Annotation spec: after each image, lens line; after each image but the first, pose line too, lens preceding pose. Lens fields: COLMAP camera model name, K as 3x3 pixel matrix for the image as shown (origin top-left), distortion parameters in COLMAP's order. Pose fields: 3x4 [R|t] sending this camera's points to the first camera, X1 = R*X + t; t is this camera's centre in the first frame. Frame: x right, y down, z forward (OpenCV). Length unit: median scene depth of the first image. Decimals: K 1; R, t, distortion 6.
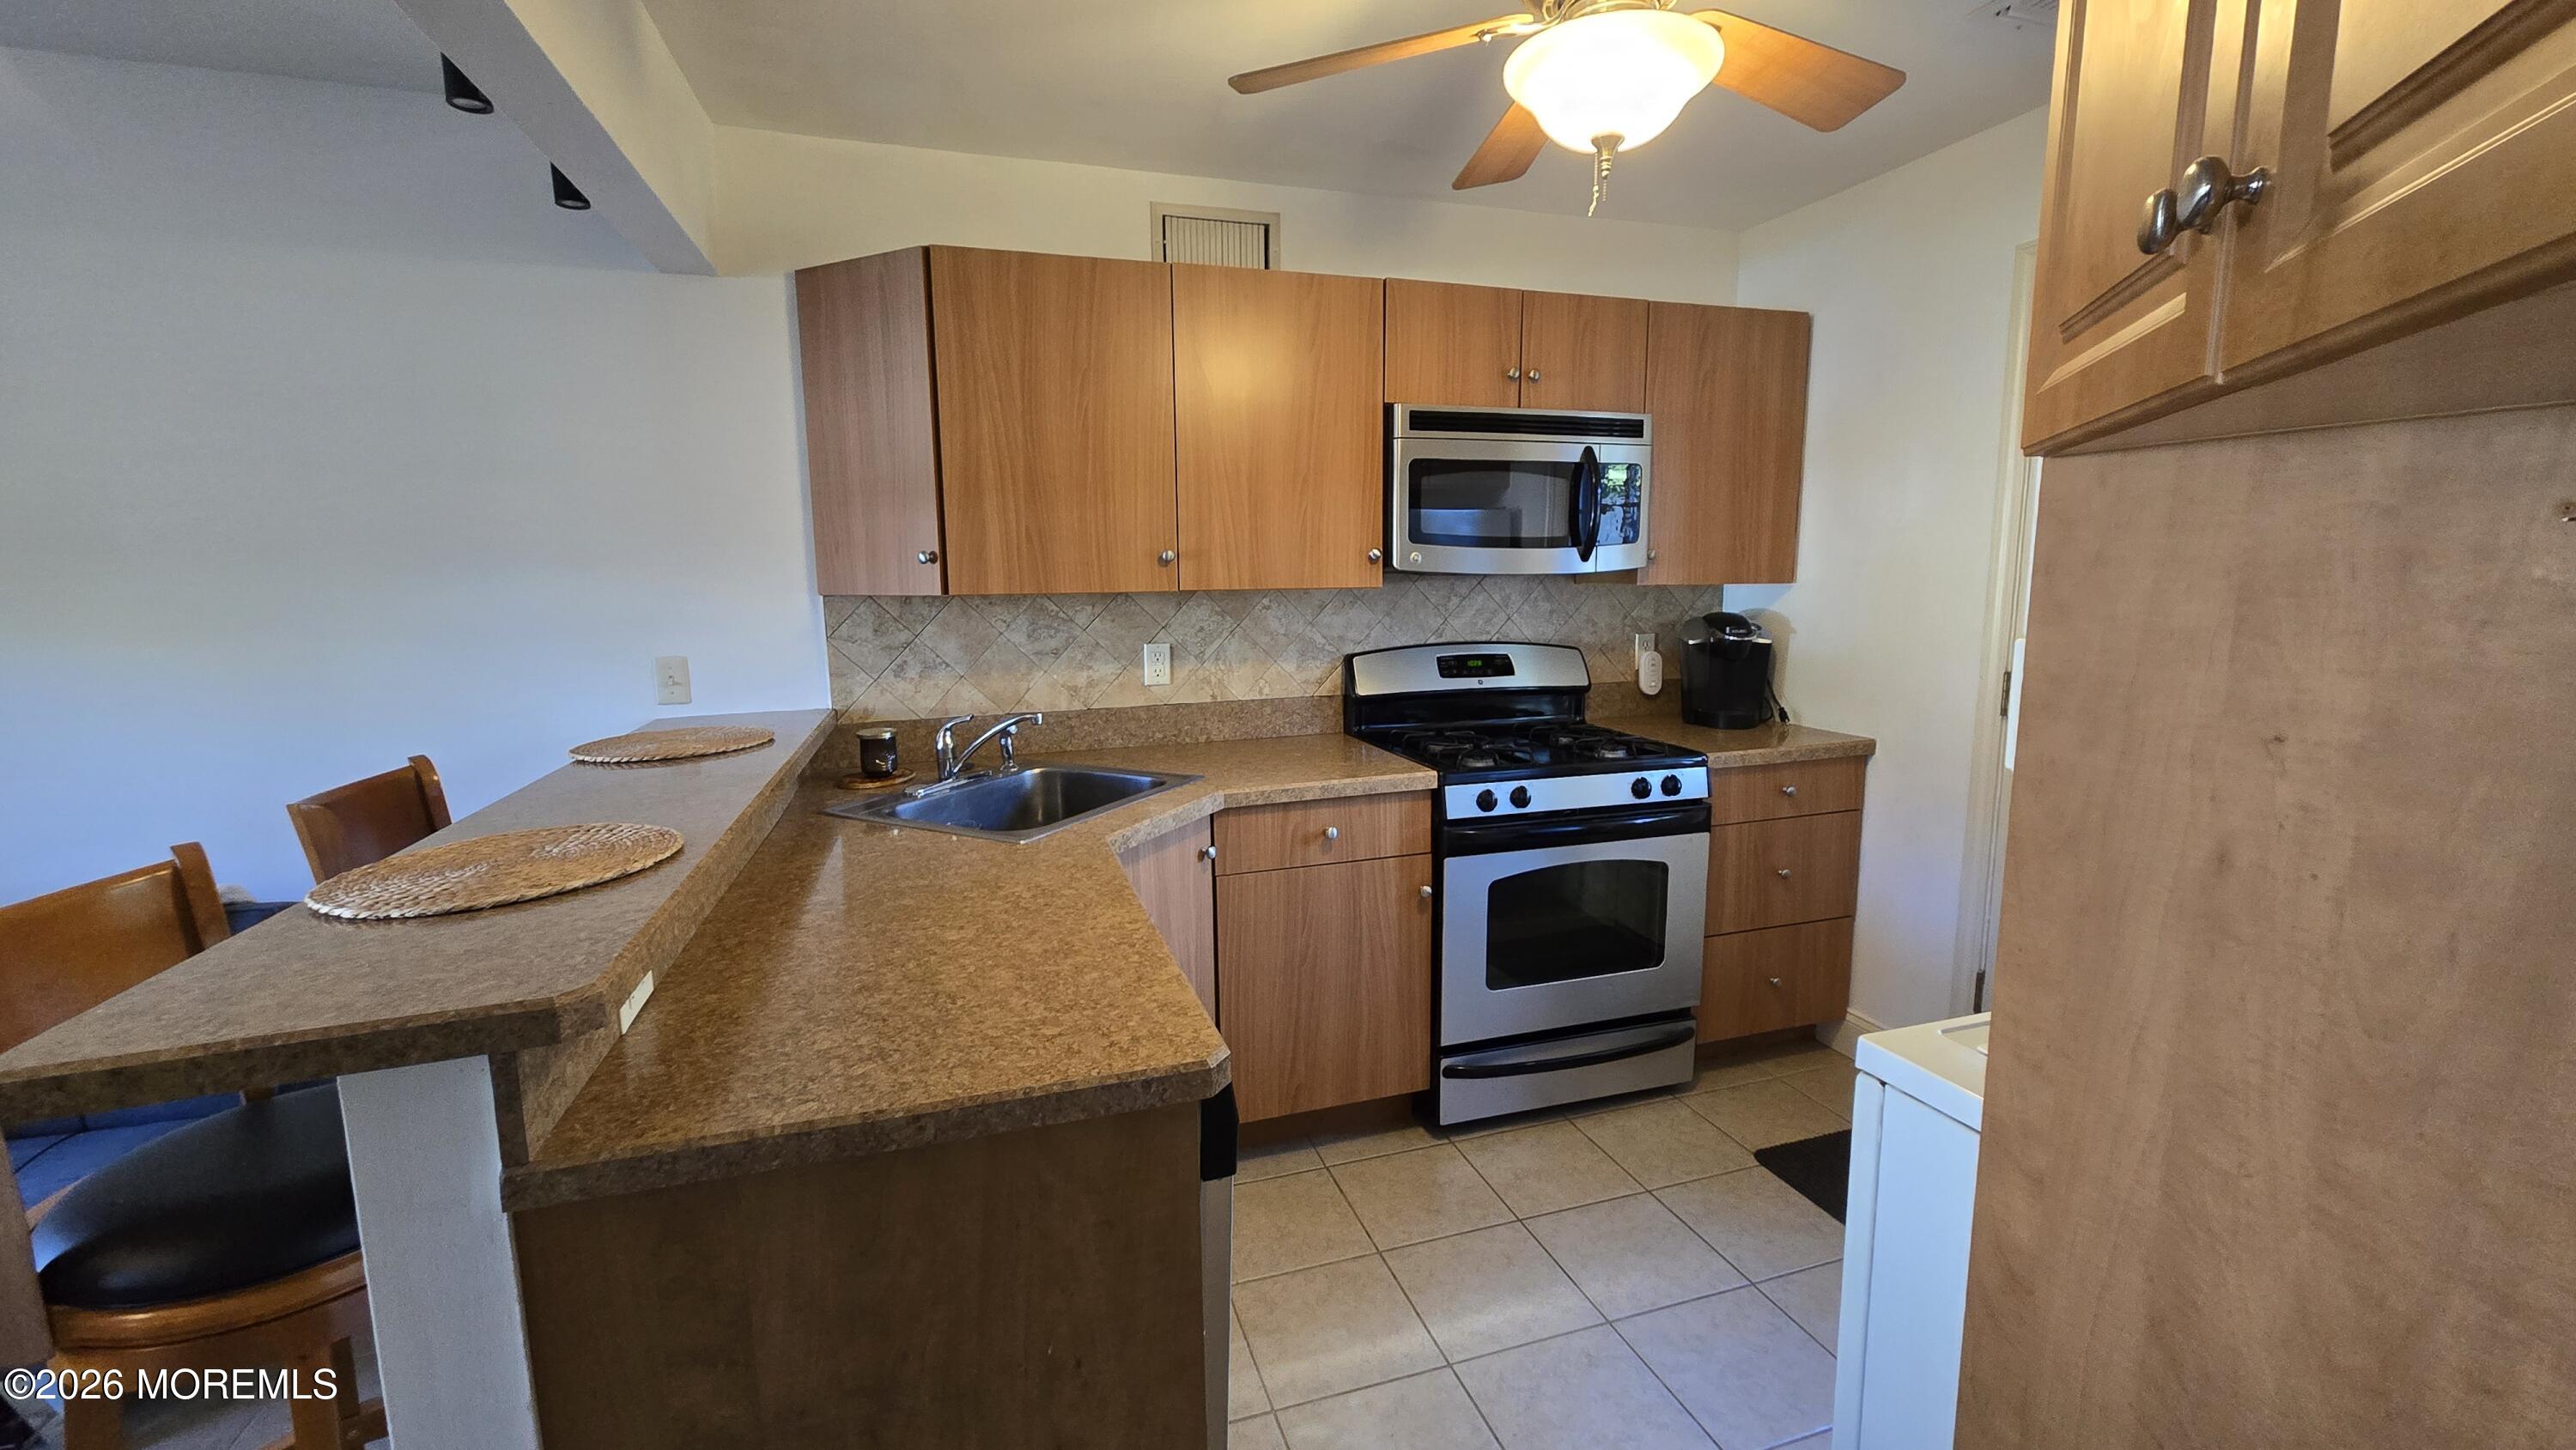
lens RADIAL K [[1053.2, 0, 1287.4], [0, 1053.2, 720.7], [0, 0, 1]] dist [-0.001887, -0.000062]
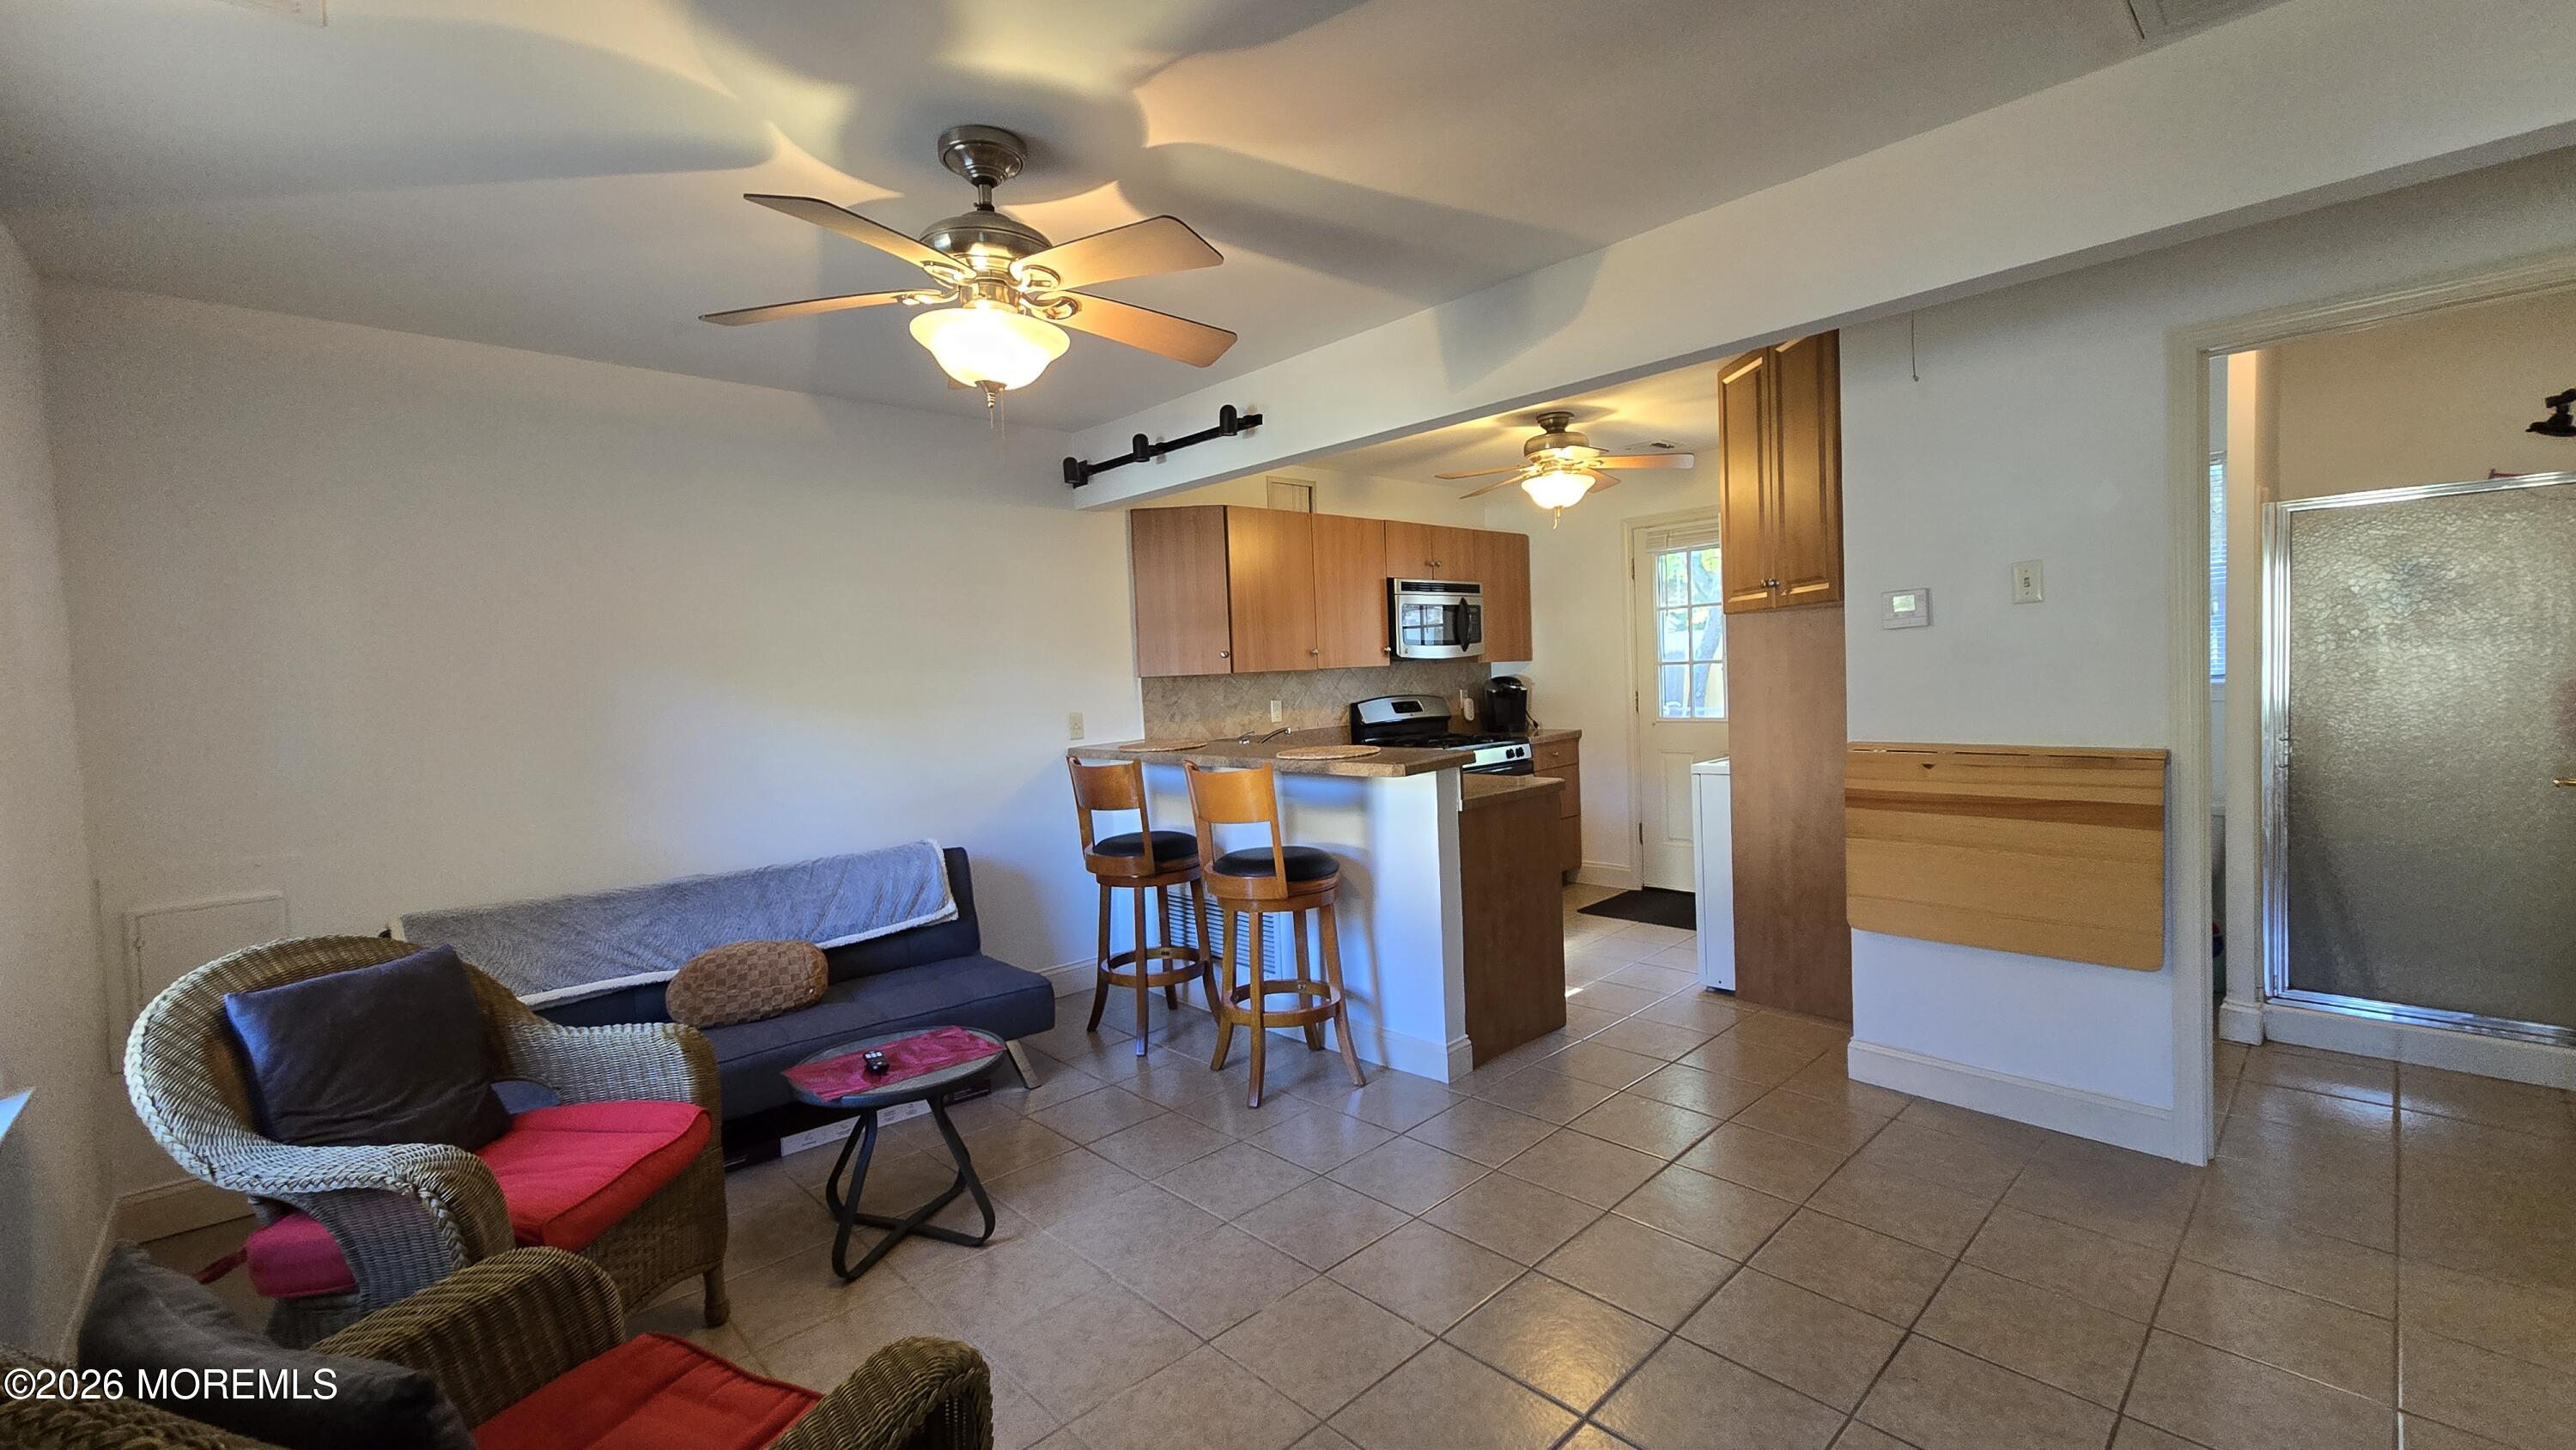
lens RADIAL K [[1053.2, 0, 1287.4], [0, 1053.2, 720.7], [0, 0, 1]] dist [-0.001887, -0.000062]
pose [[0.901171, -0.051715, 0.430368, -0.990497], [0.099266, 0.991094, -0.088764, 0.142623], [-0.421945, 0.122712, 0.898278, -0.747365]]
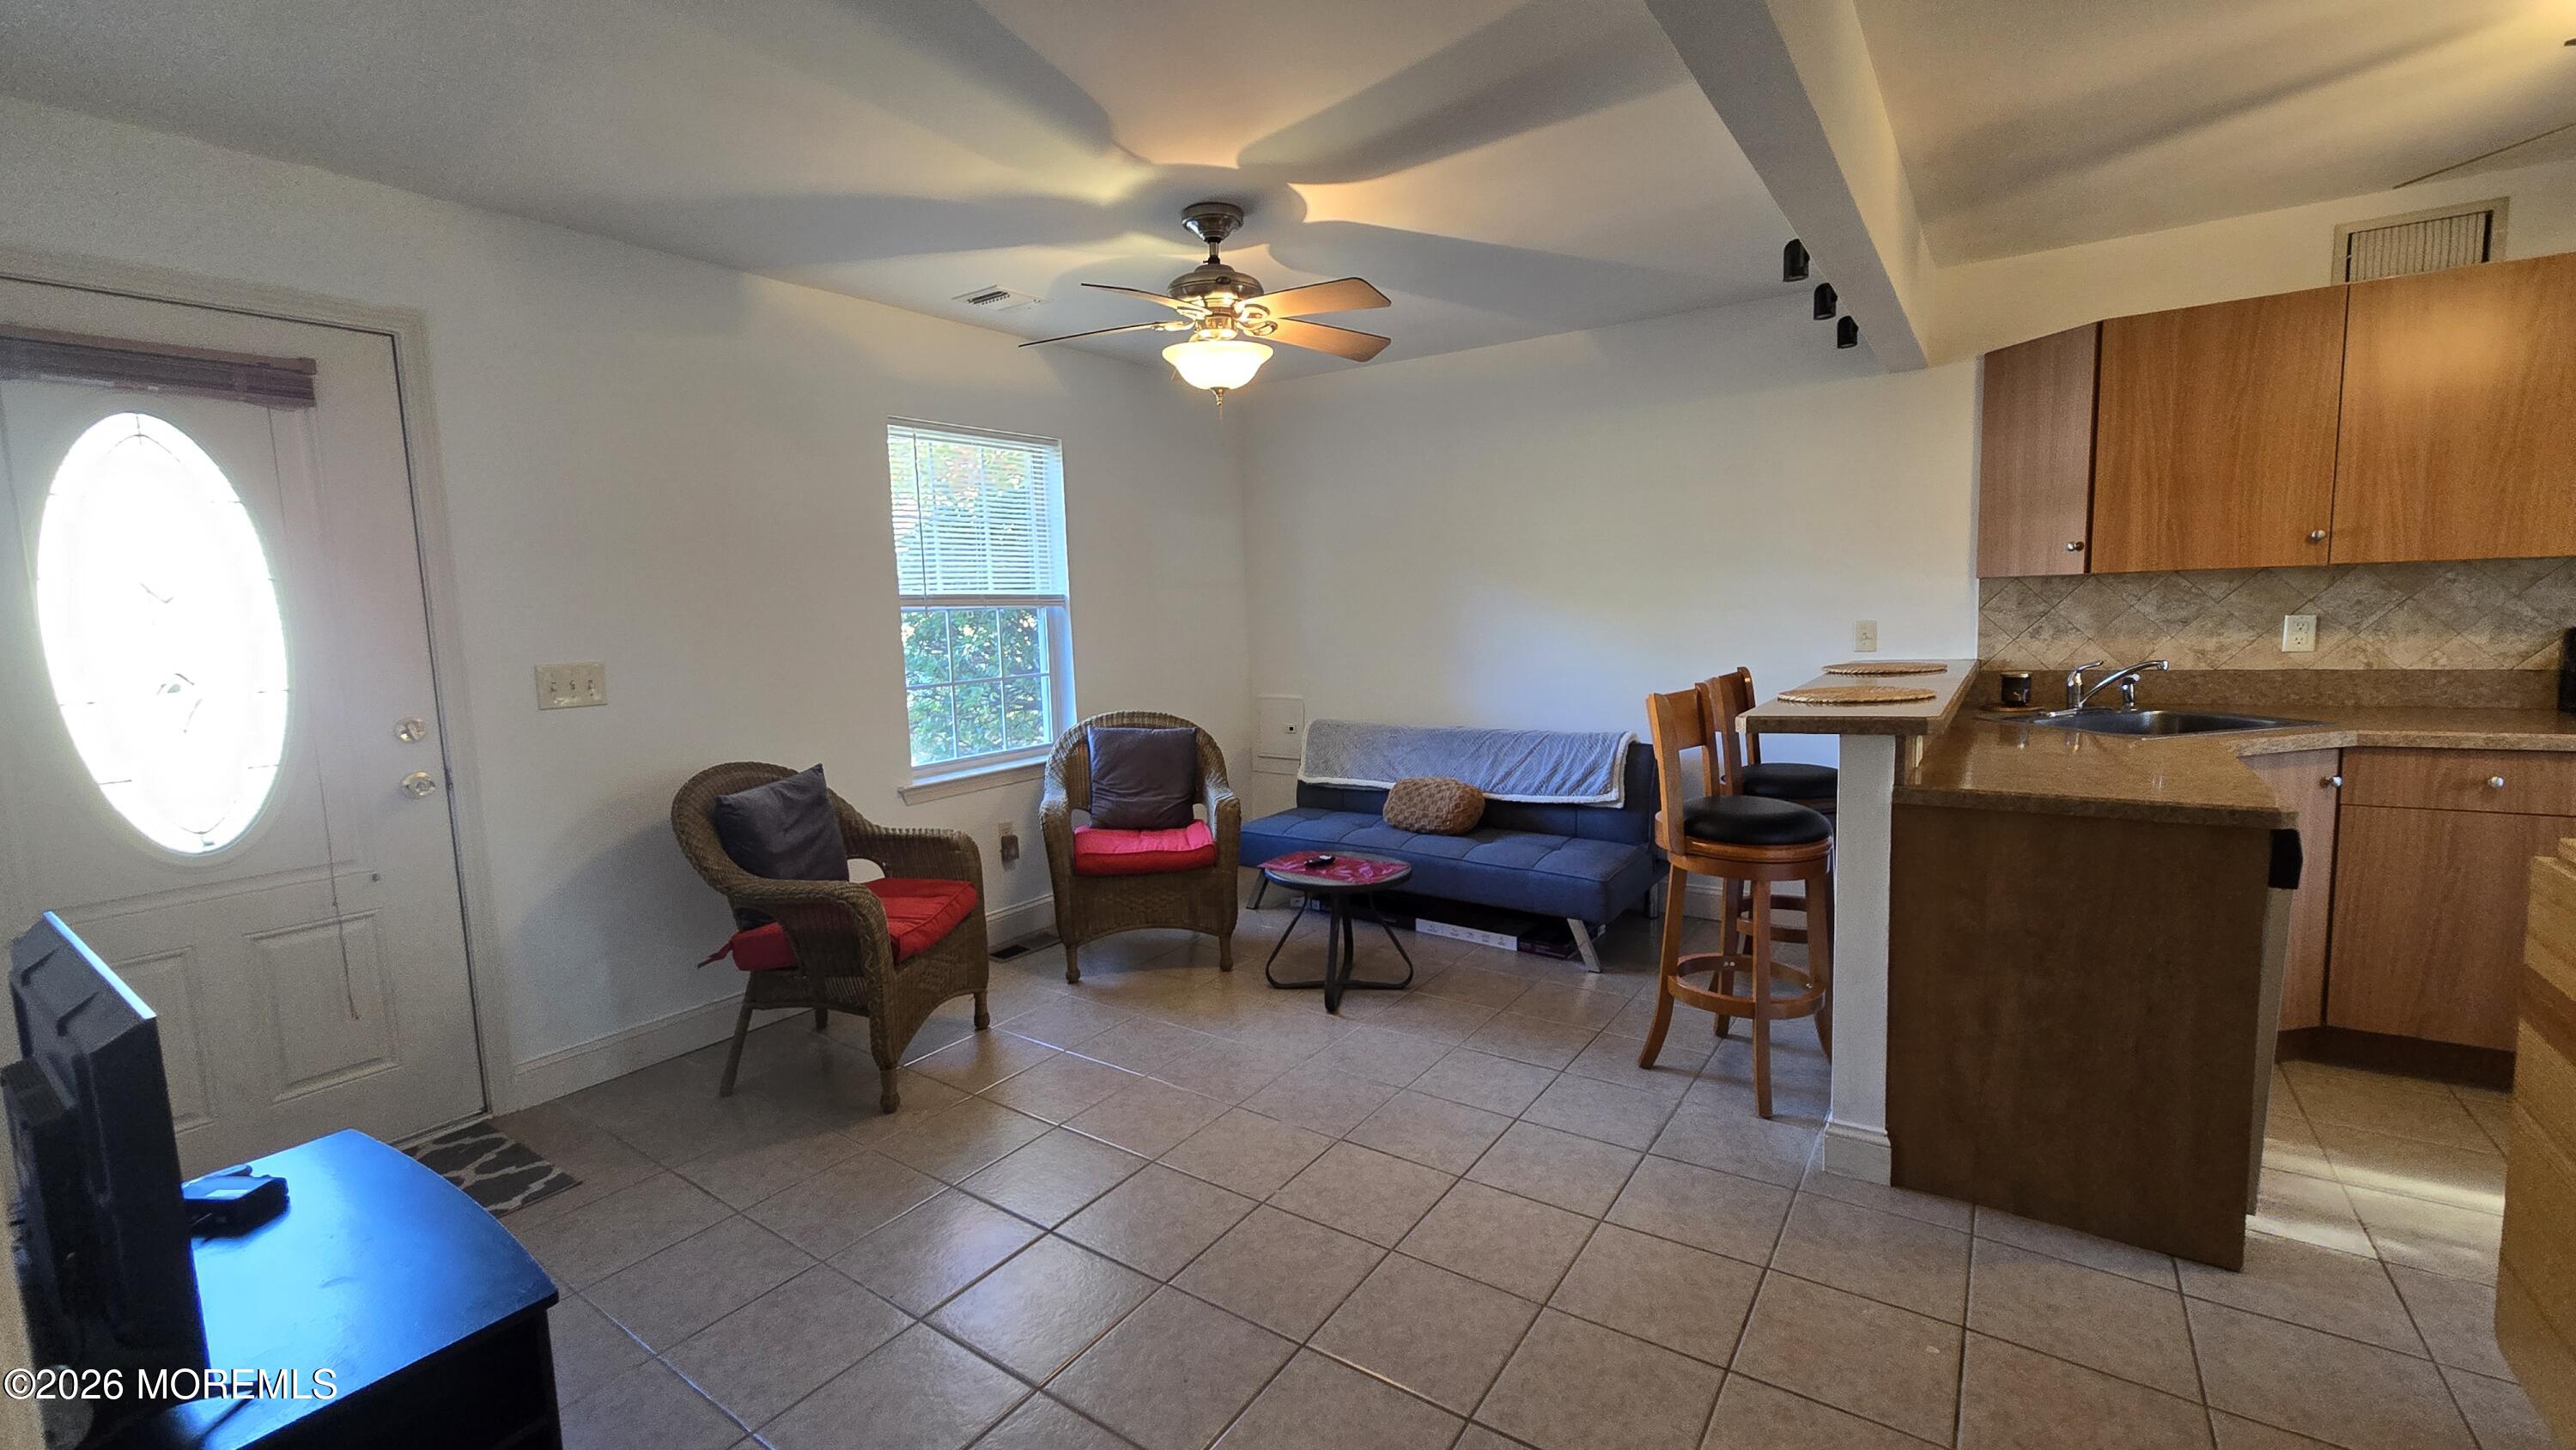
lens RADIAL K [[1053.2, 0, 1287.4], [0, 1053.2, 720.7], [0, 0, 1]] dist [-0.001887, -0.000062]
pose [[0.610031, 0.076246, -0.788700, 0.118433], [-0.087075, 0.995782, 0.028916, 0.109130], [0.787578, 0.051037, 0.614097, -0.576673]]
